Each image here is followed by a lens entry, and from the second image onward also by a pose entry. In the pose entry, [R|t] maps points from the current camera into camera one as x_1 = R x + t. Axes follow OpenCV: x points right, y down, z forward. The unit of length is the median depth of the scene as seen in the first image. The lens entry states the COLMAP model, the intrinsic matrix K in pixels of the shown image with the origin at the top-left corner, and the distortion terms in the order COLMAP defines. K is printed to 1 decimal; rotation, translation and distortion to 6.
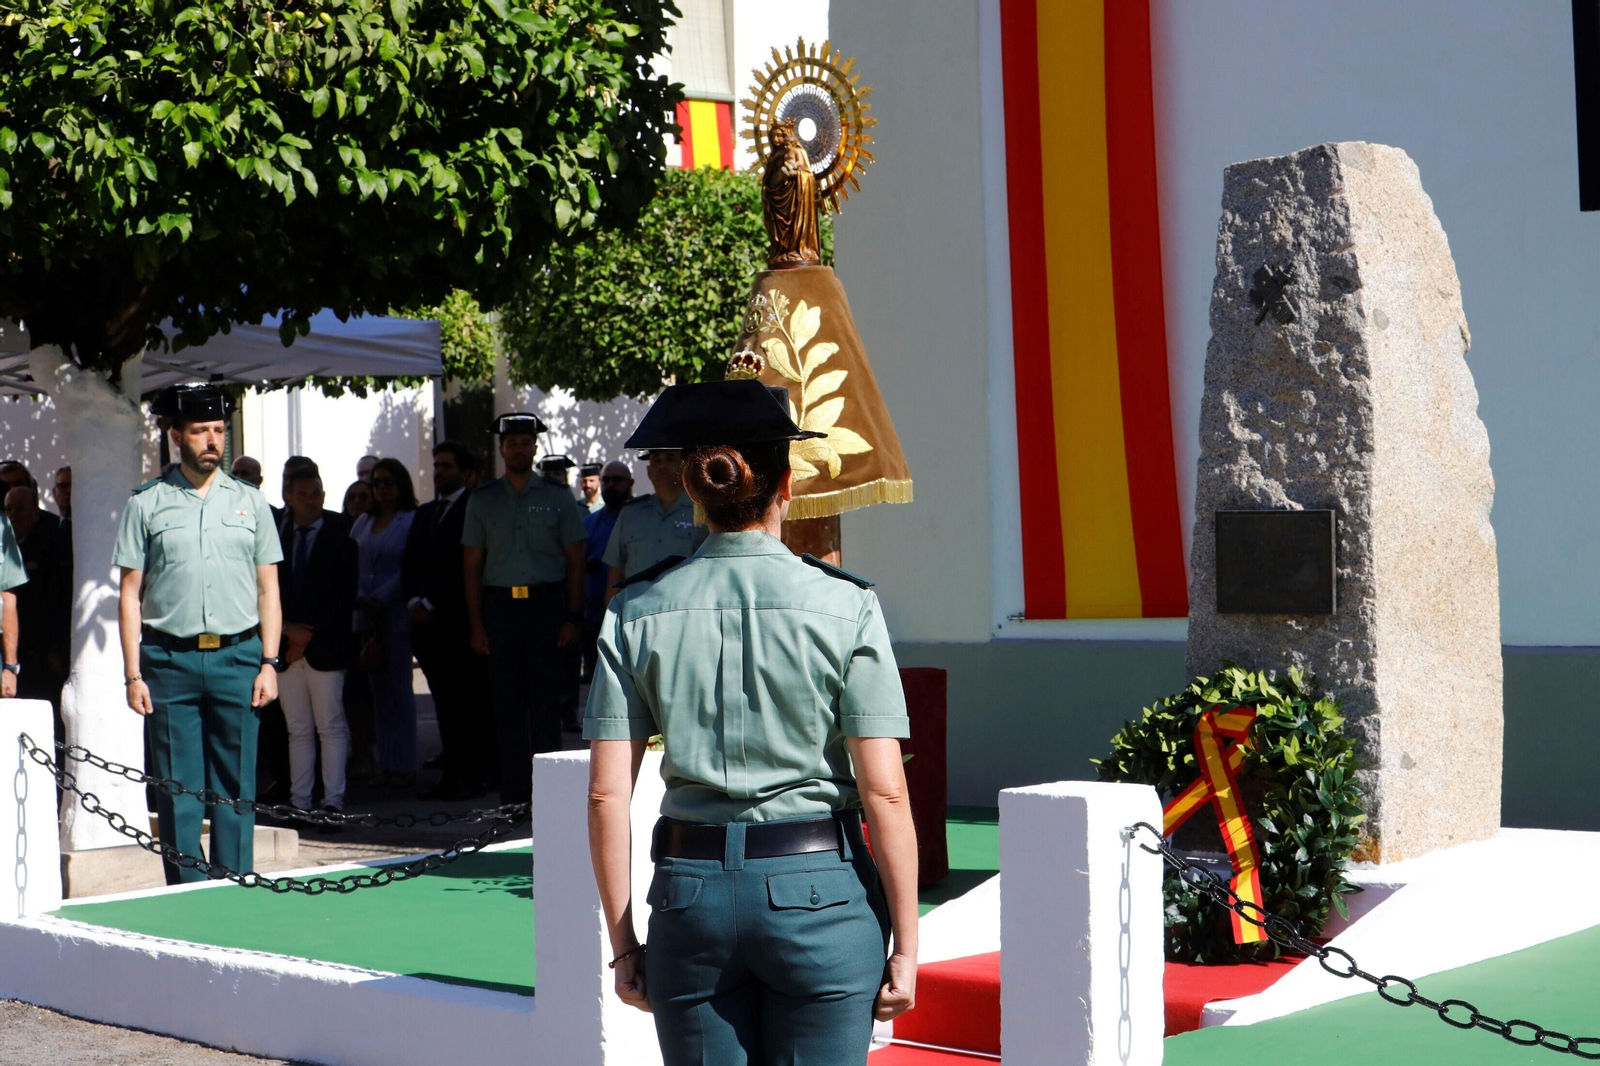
lens RADIAL K [[6450.0, 0, 670.1], [0, 6450.0, 540.7], [0, 0, 1]] dist [1.892286, -1.574140]
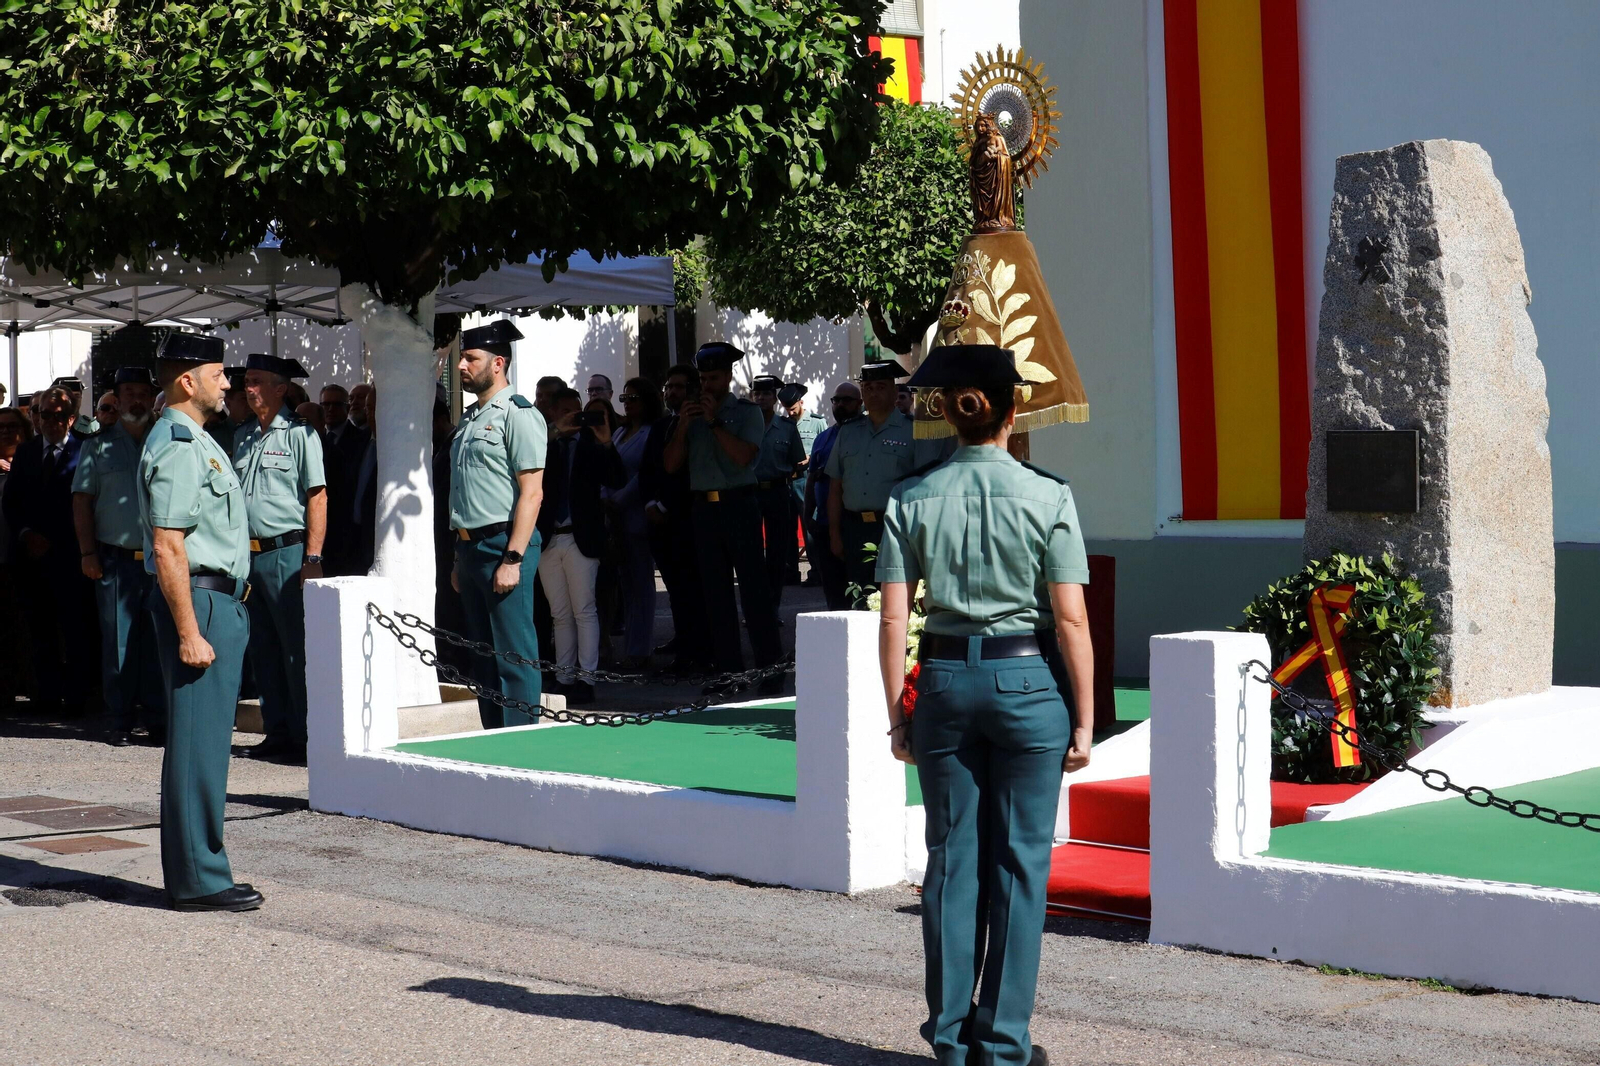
lens RADIAL K [[6610.3, 0, 806.7], [0, 6610.3, 500.2], [0, 0, 1]] dist [1.116693, -0.556008]
pose [[0.999966, 0.006456, -0.005088, -0.008537], [-0.006420, 0.999955, 0.006995, 0.000454], [0.005133, -0.006962, 0.999963, -0.230588]]
